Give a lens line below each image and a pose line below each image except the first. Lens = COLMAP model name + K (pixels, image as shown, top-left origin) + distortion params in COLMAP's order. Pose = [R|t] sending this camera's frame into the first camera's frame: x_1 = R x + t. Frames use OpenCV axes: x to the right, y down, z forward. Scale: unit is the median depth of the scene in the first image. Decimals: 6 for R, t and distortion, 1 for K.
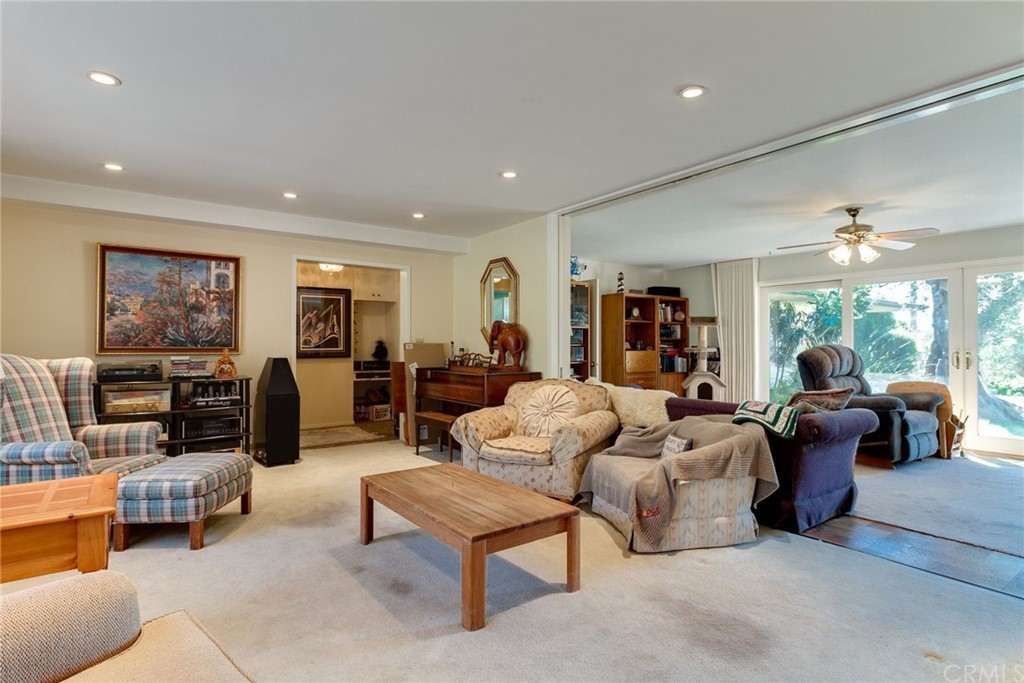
lens RADIAL K [[538.1, 0, 513.9], [0, 538.1, 340.4], [0, 0, 1]] dist [0.001526, -0.000066]
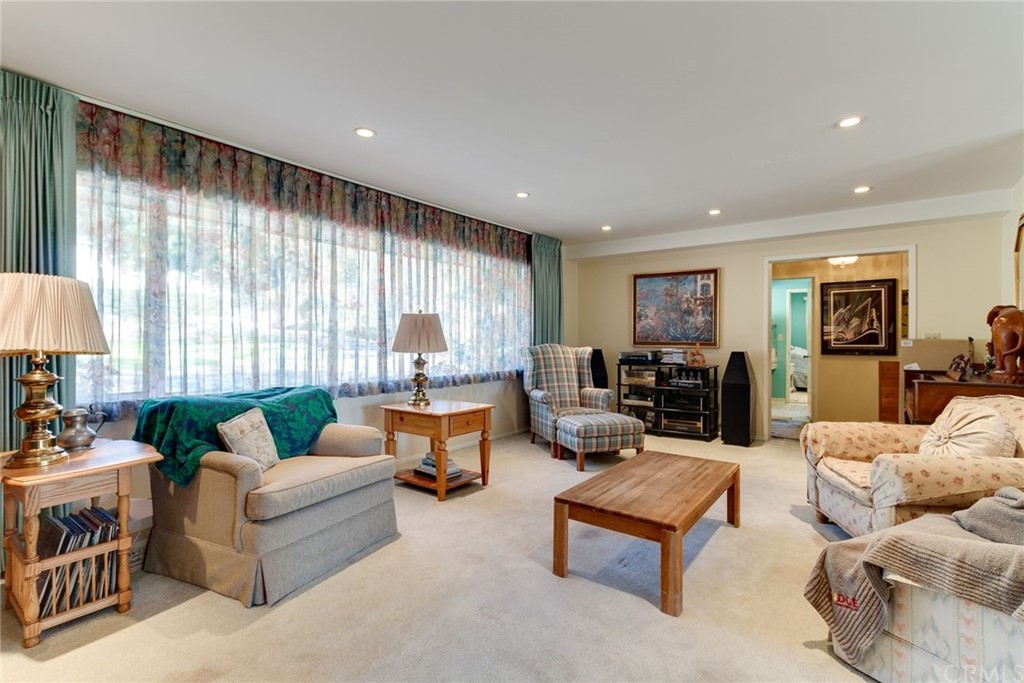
lens RADIAL K [[470.1, 0, 513.4], [0, 470.1, 339.2], [0, 0, 1]] dist [0.002310, 0.000121]
pose [[0.271654, 0.001424, -0.962394, 0.446810], [0.001217, 0.999998, 0.001823, 0.003952], [0.962394, -0.001667, 0.271652, 0.303465]]
